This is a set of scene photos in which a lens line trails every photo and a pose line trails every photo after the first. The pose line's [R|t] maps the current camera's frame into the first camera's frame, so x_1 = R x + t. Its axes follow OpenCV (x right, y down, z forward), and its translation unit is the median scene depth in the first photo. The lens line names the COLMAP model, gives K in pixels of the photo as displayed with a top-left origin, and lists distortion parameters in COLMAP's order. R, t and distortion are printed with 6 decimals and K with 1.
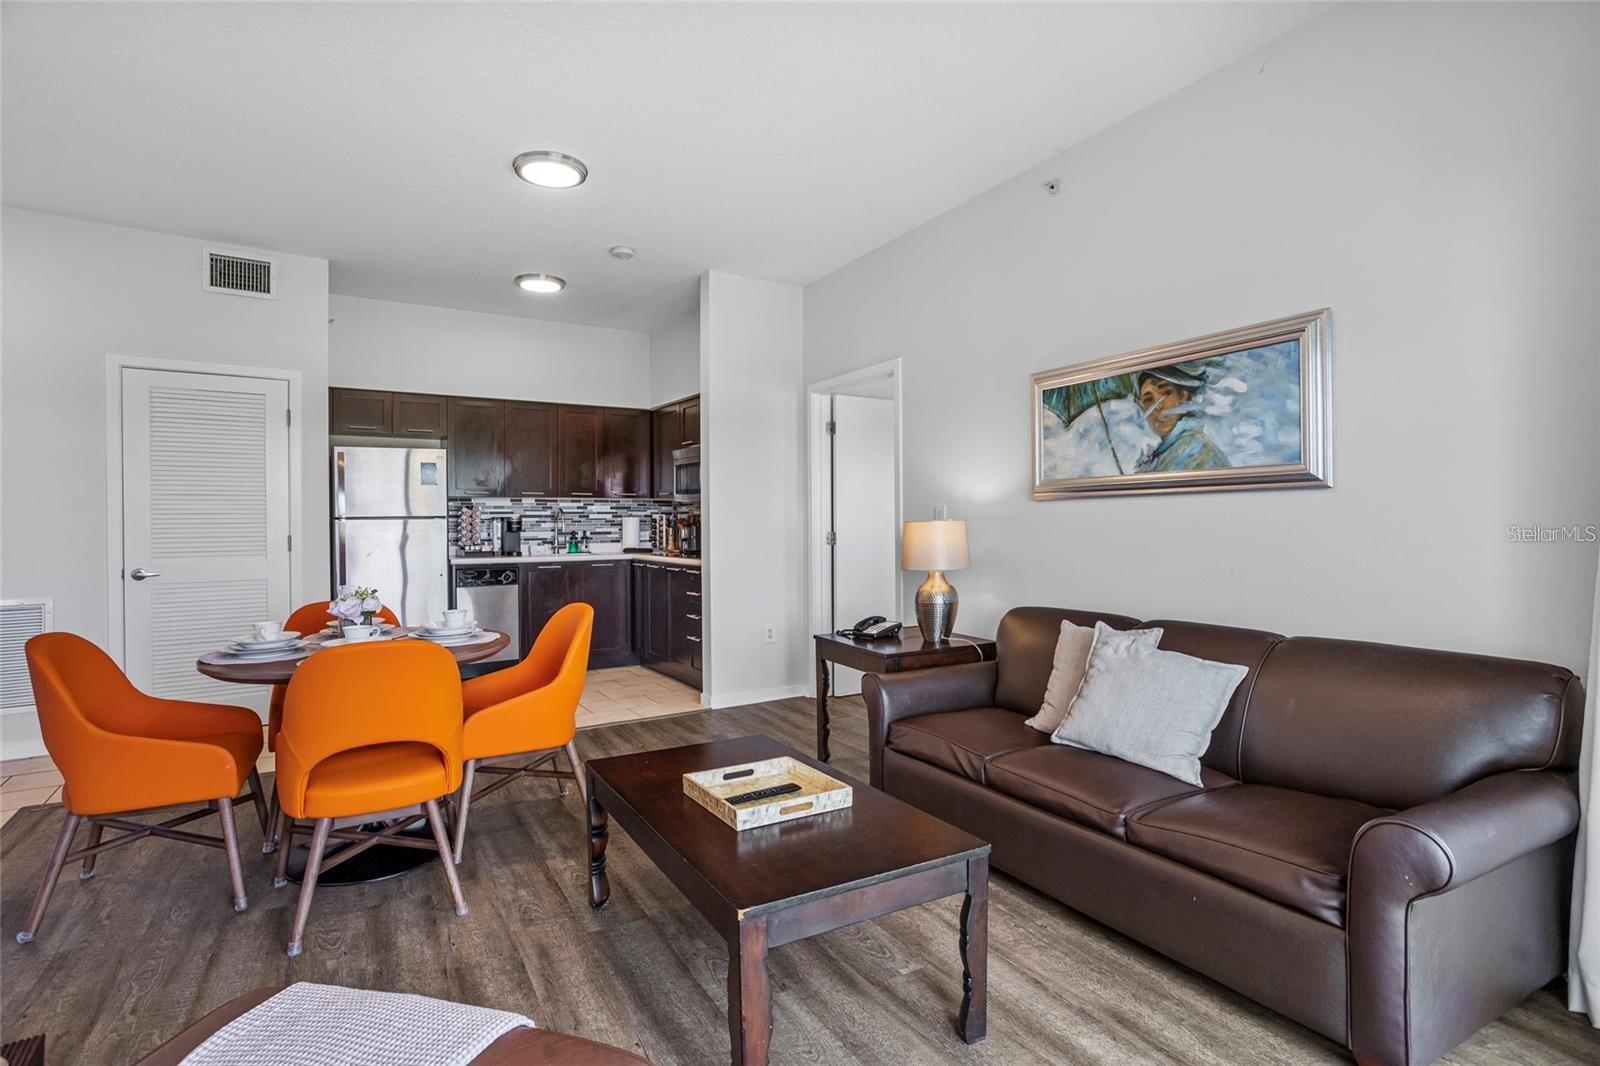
lens RADIAL K [[796.2, 0, 766.9], [0, 796.2, 522.1], [0, 0, 1]] dist [-0.001402, -0.000386]
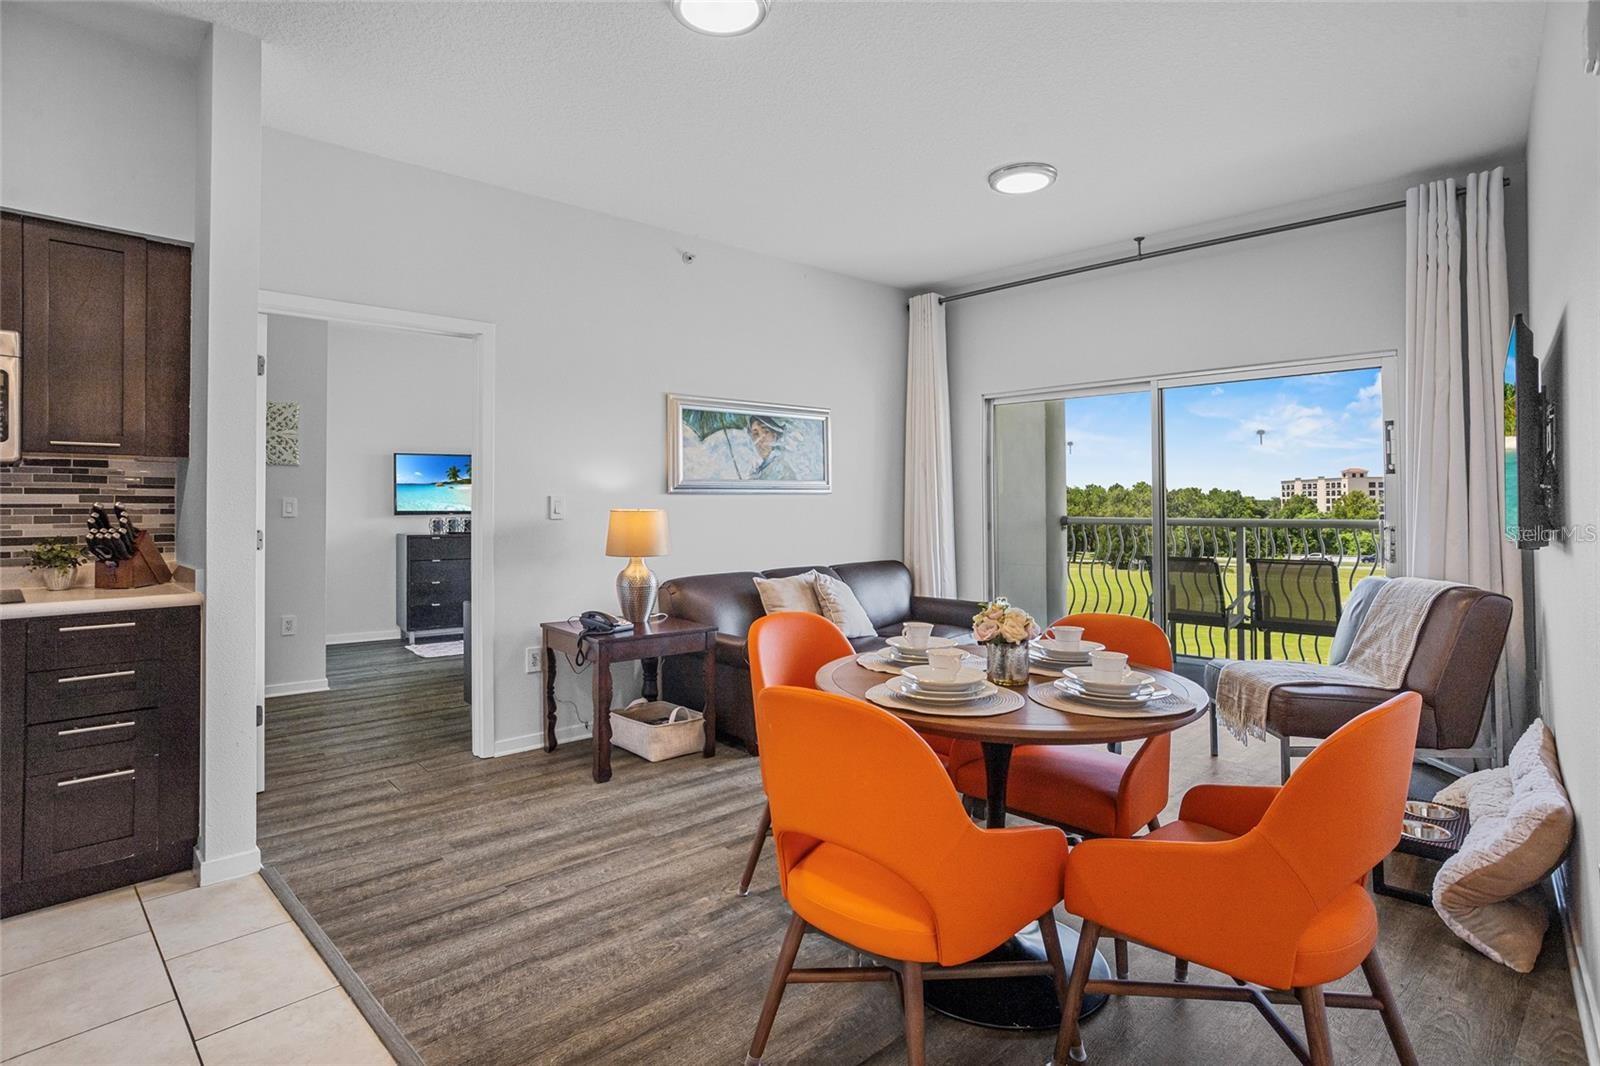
lens RADIAL K [[821.2, 0, 796.8], [0, 821.2, 492.4], [0, 0, 1]] dist [-0.037528, 0.028648]
pose [[-0.245678, 0.022014, 0.969102, -0.540255], [0.008251, 0.999753, -0.020618, -0.000215], [-0.969316, 0.002931, -0.245799, 0.625009]]
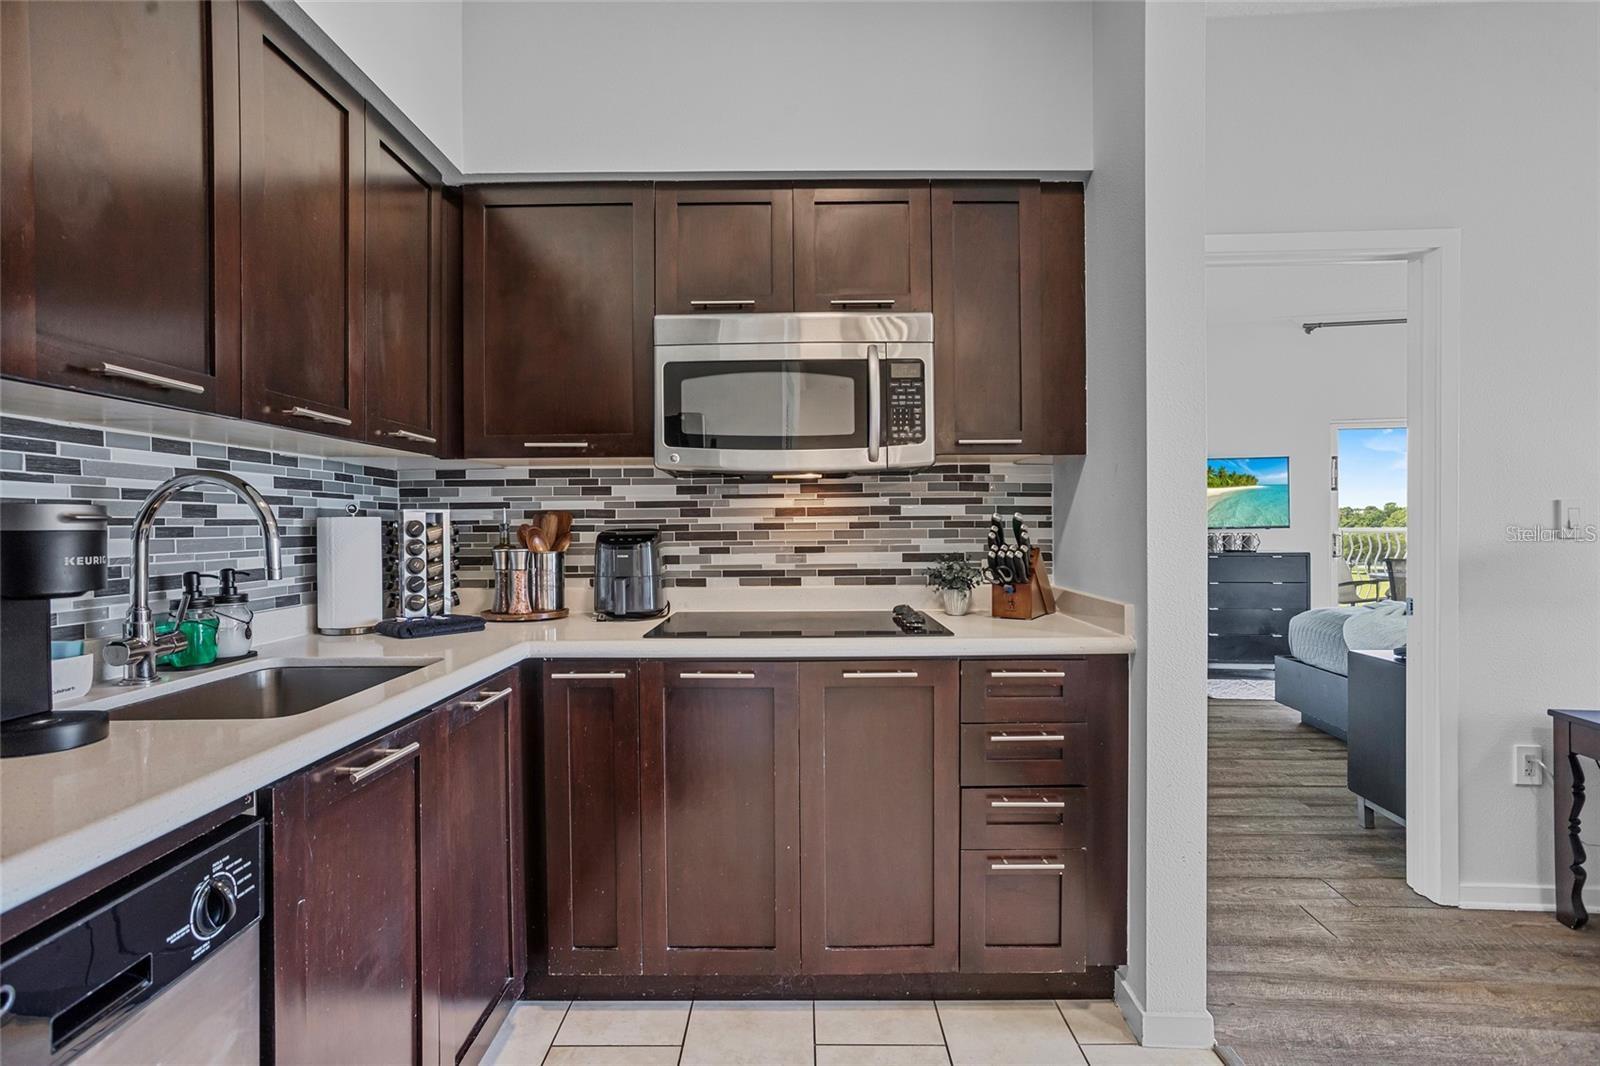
lens RADIAL K [[795.9, 0, 796.5], [0, 795.9, 526.1], [0, 0, 1]] dist [-0.034372, 0.027050]
pose [[0.512650, -0.001314, 0.858597, -0.373654], [0.005378, 0.999984, -0.001680, -0.001233], [-0.858581, 0.005479, 0.512649, 0.777494]]
